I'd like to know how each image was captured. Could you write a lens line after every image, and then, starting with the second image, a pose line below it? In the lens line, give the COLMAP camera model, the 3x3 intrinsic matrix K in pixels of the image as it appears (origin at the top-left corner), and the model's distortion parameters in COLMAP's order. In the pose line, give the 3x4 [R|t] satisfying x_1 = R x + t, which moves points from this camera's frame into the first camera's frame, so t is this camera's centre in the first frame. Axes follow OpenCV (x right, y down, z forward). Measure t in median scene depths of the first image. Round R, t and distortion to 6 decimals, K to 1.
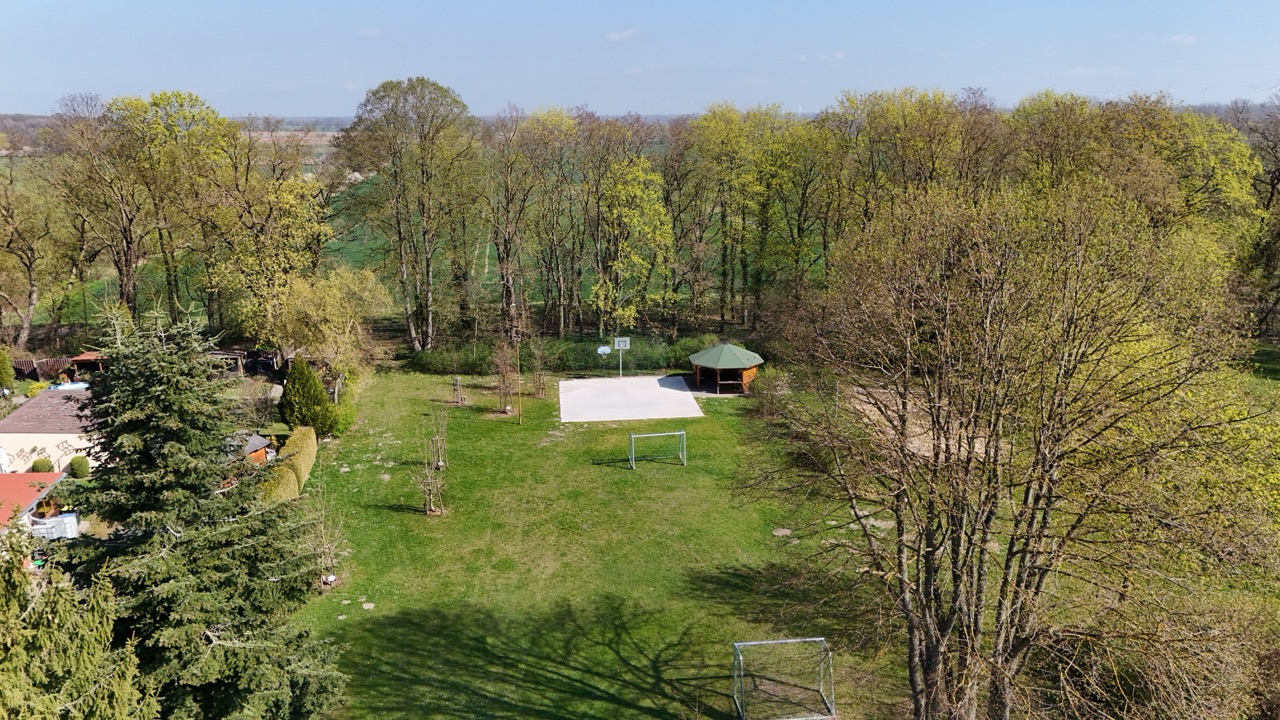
lens RADIAL K [[938.2, 0, 641.6], [0, 938.2, 357.9], [0, 0, 1]] dist [0.084458, -0.080506]
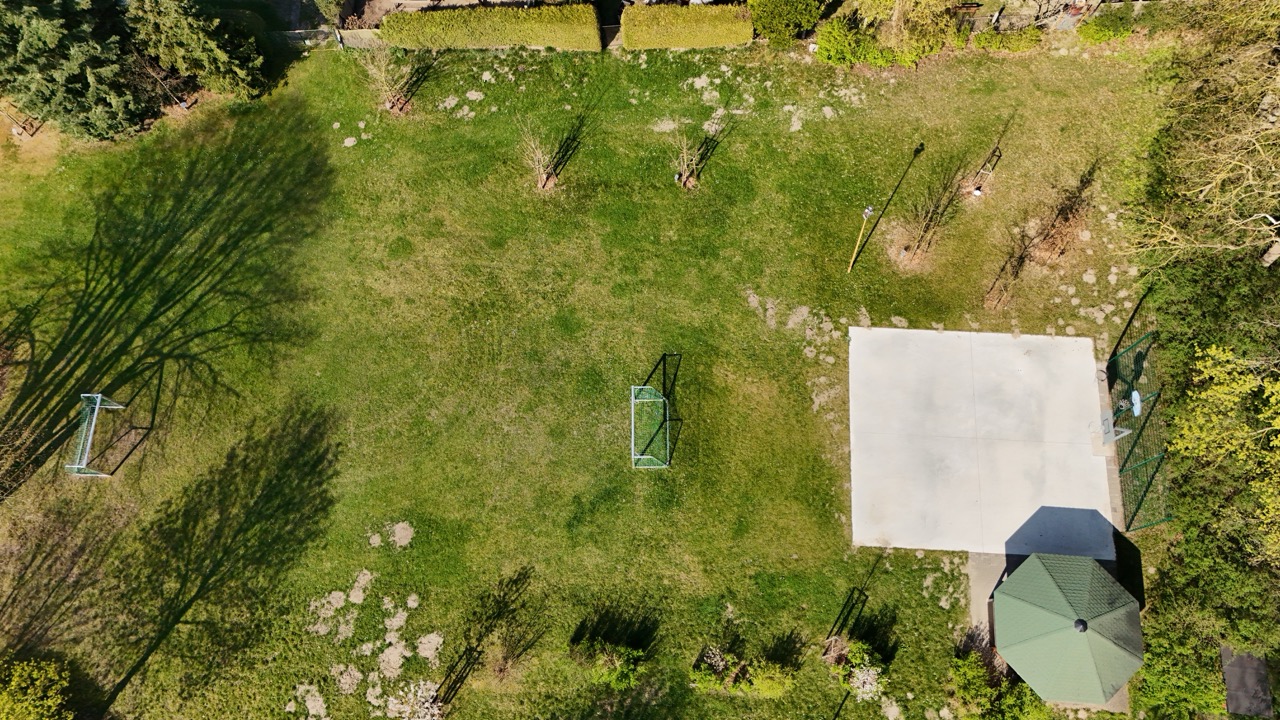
lens RADIAL K [[938.2, 0, 641.6], [0, 938.2, 357.9], [0, 0, 1]] dist [0.084458, -0.080506]
pose [[-0.156008, 0.941631, -0.298316, 0.278825], [-0.216508, 0.262071, 0.940448, -0.920120], [0.963735, 0.211306, 0.162986, 1.301431]]
